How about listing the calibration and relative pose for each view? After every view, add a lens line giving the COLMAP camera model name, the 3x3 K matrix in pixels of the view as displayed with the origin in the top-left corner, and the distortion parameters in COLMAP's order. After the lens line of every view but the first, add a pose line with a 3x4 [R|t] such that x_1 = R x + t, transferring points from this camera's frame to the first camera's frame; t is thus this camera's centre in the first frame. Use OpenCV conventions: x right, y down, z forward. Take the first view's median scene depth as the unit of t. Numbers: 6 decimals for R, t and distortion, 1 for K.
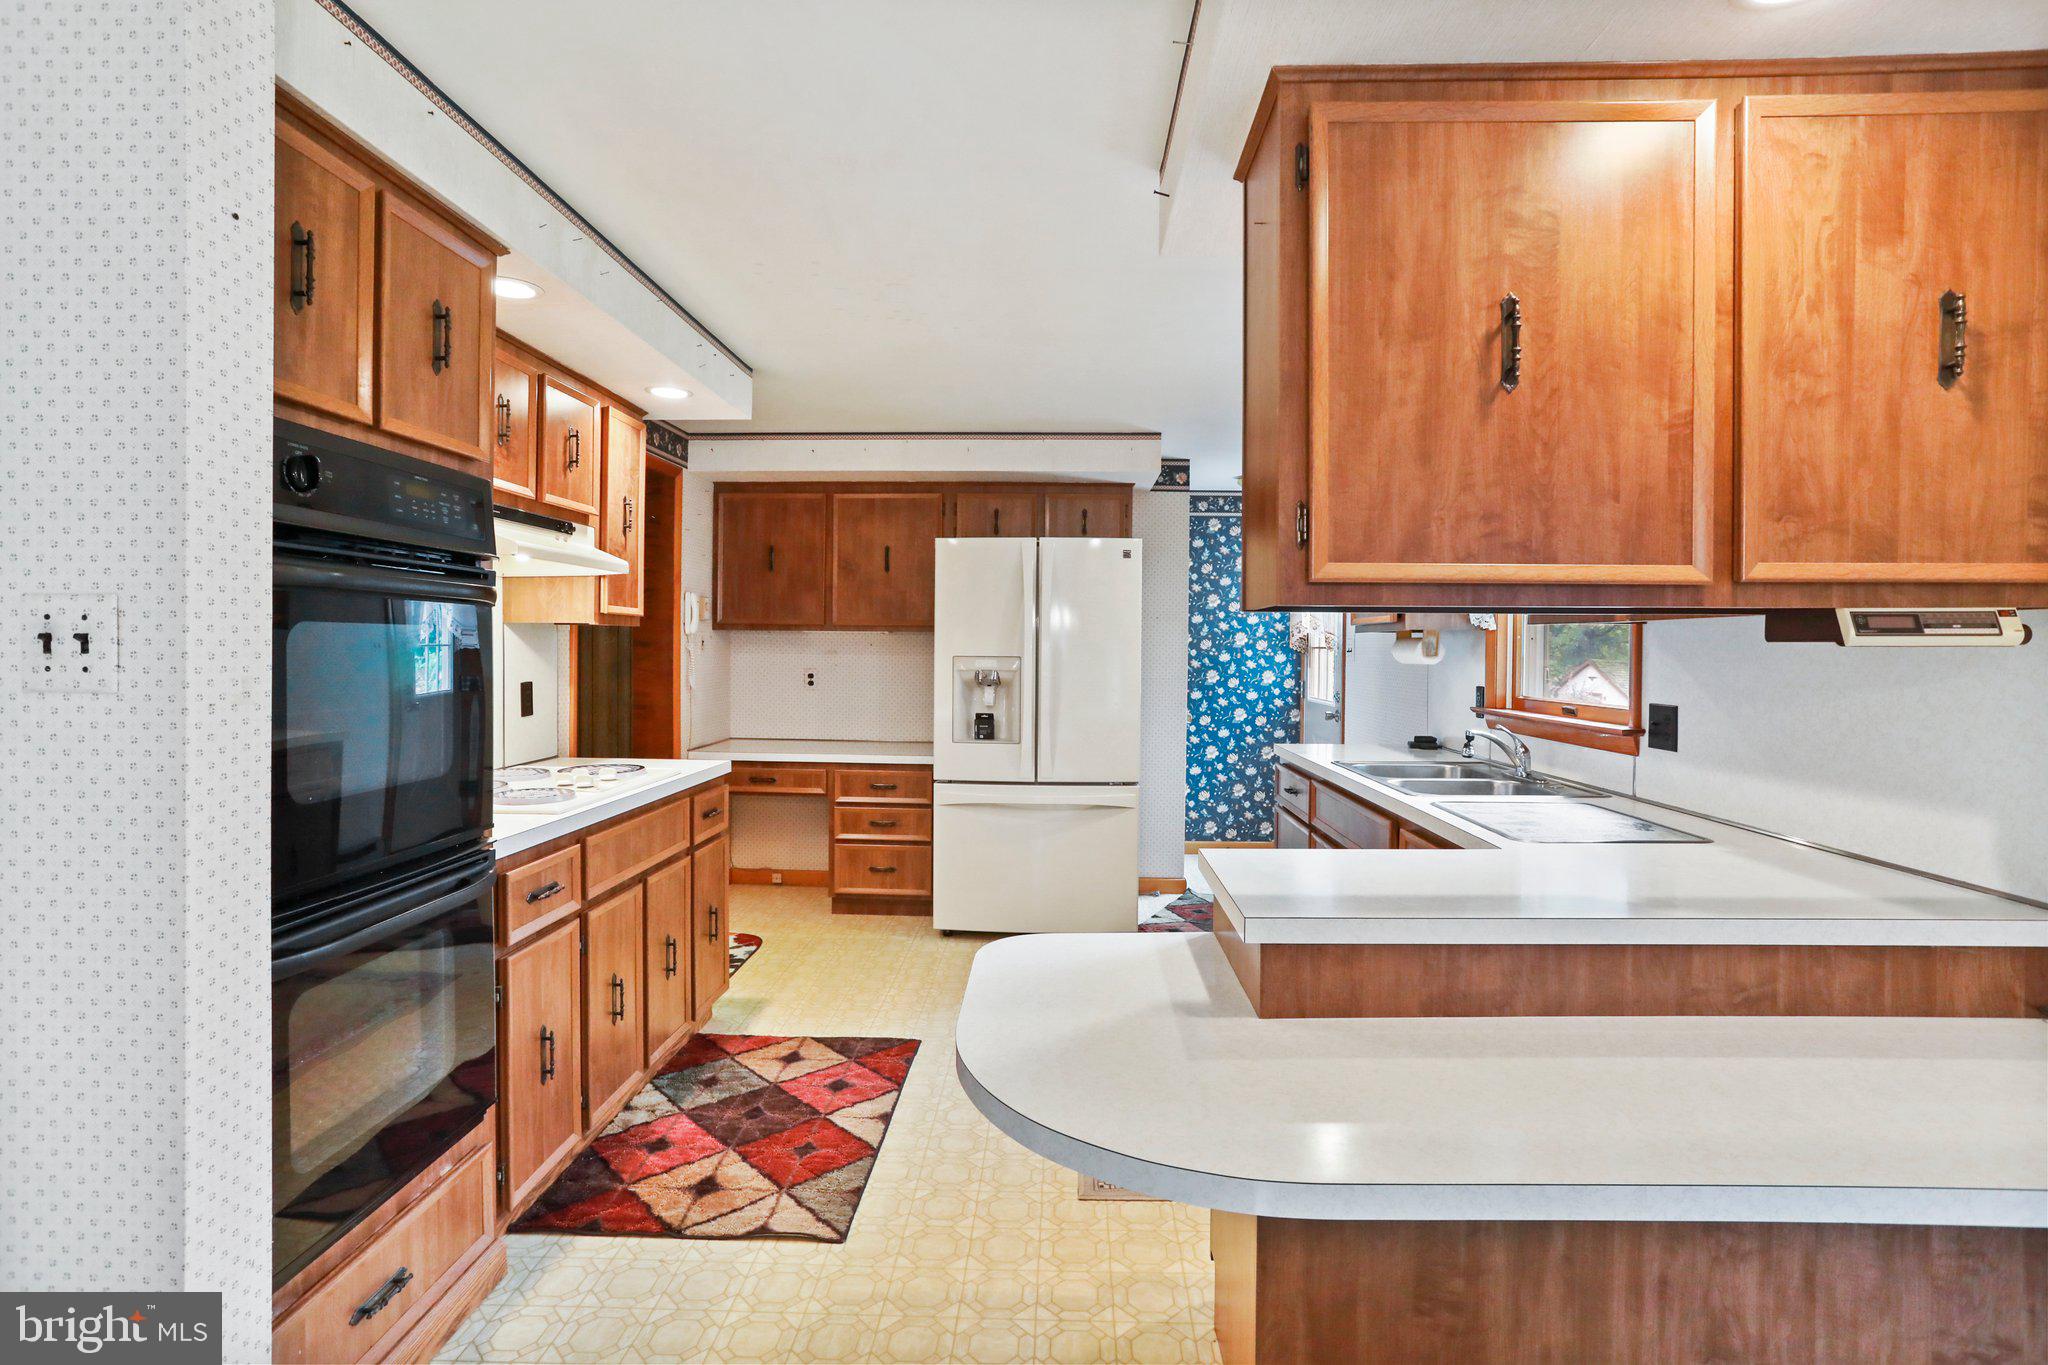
lens RADIAL K [[992.4, 0, 1020.3], [0, 992.4, 657.7], [0, 0, 1]] dist [-0.030304, 0.015202]
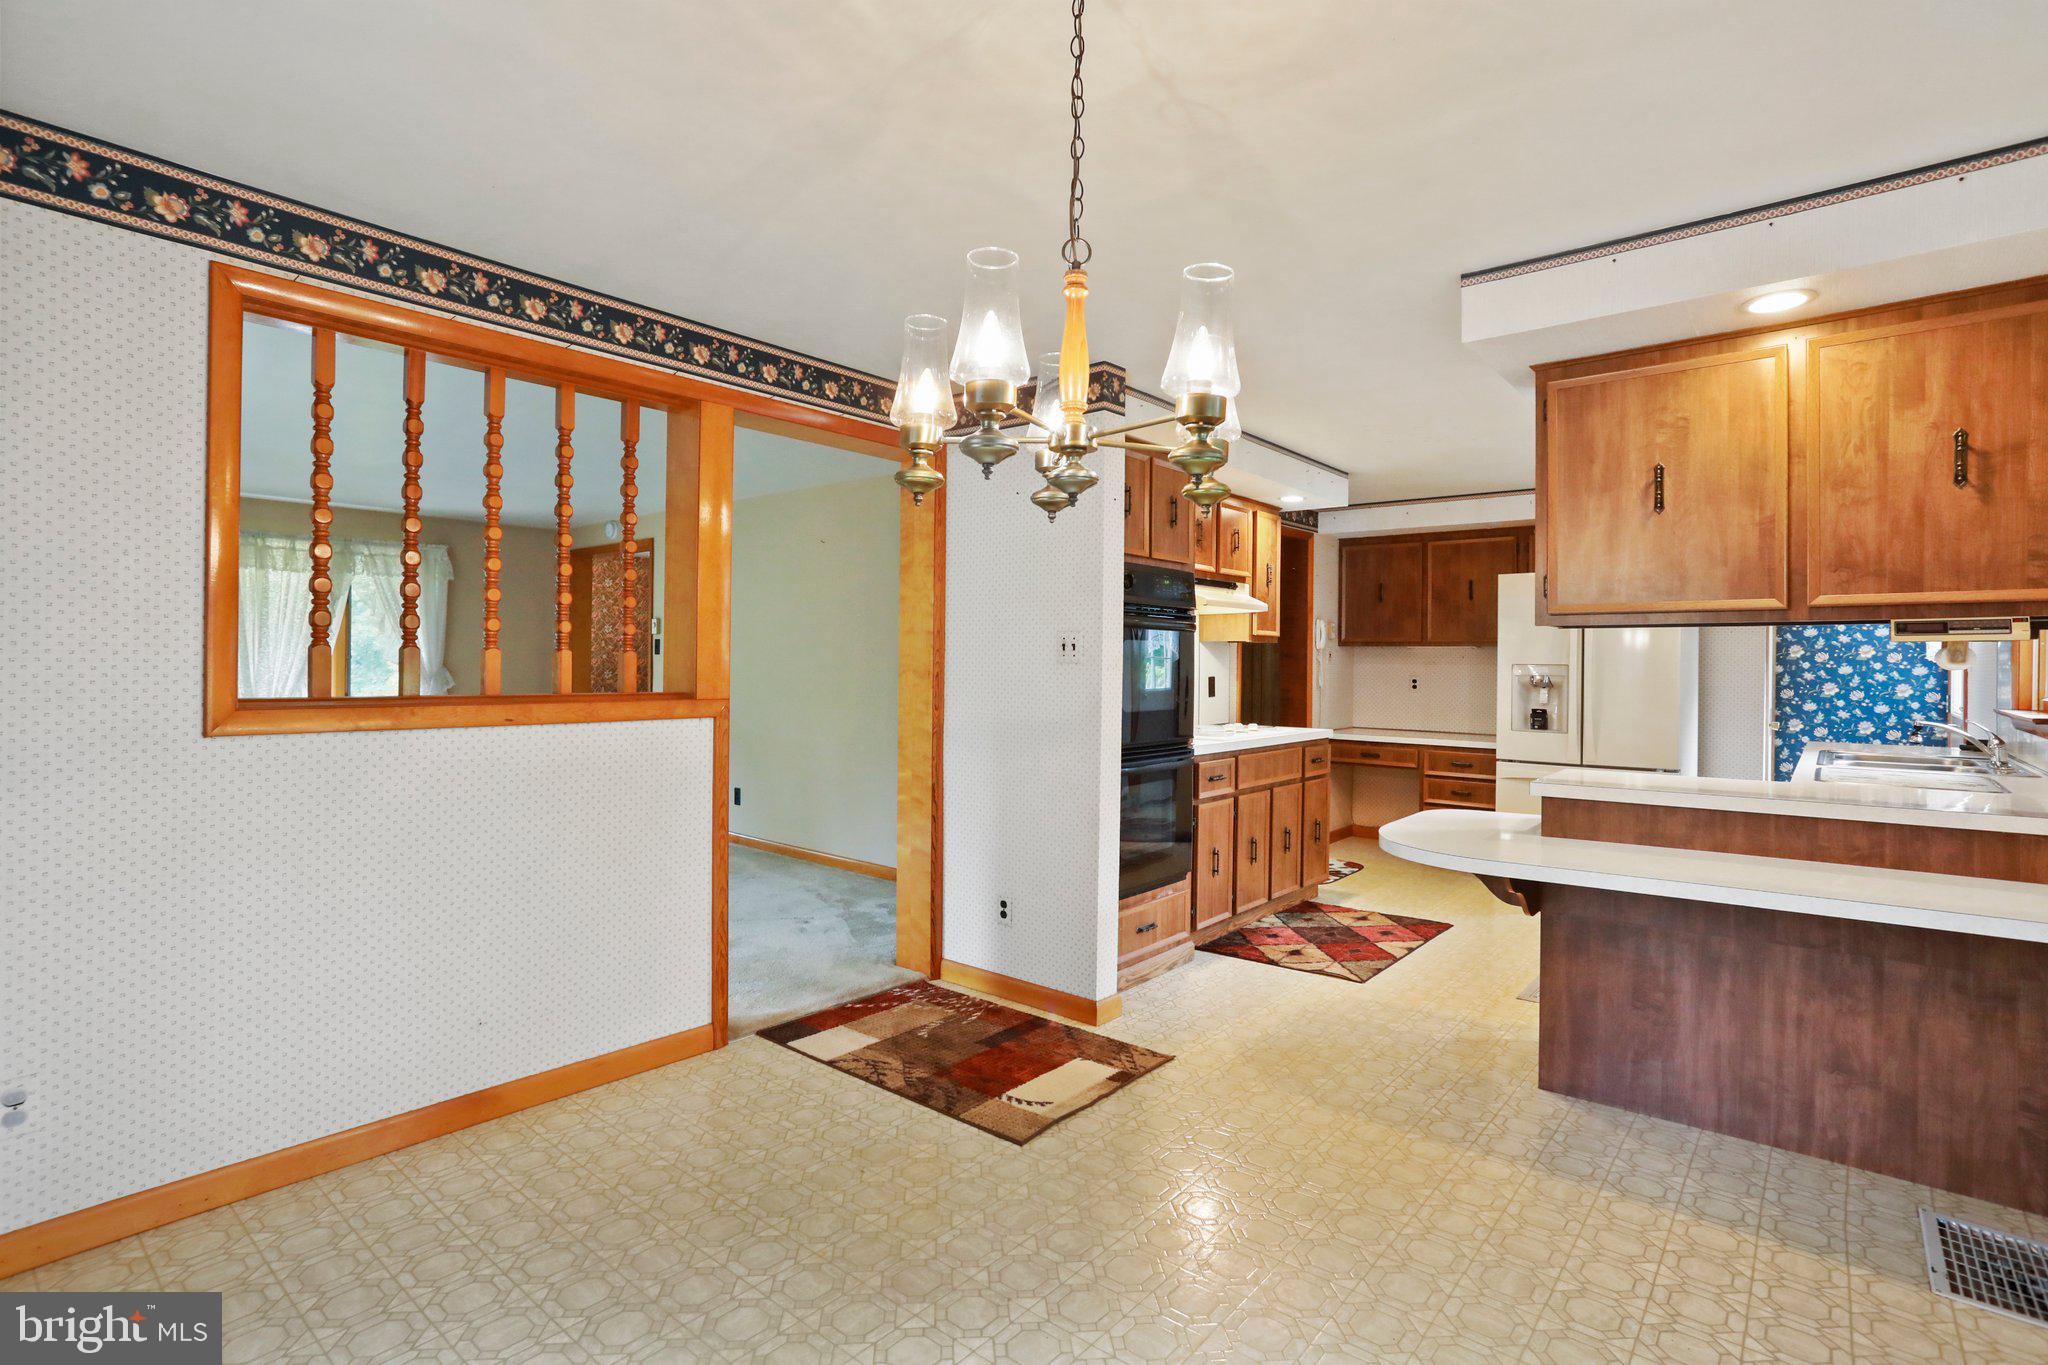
lens RADIAL K [[992.4, 0, 1044.9], [0, 992.4, 684.5], [0, 0, 1]] dist [-0.030304, 0.015202]
pose [[0.801210, 0.013077, -0.598241, 0.523560], [-0.010048, 0.999914, 0.008400, 0.049235], [0.598299, -0.000719, 0.801273, -0.973087]]
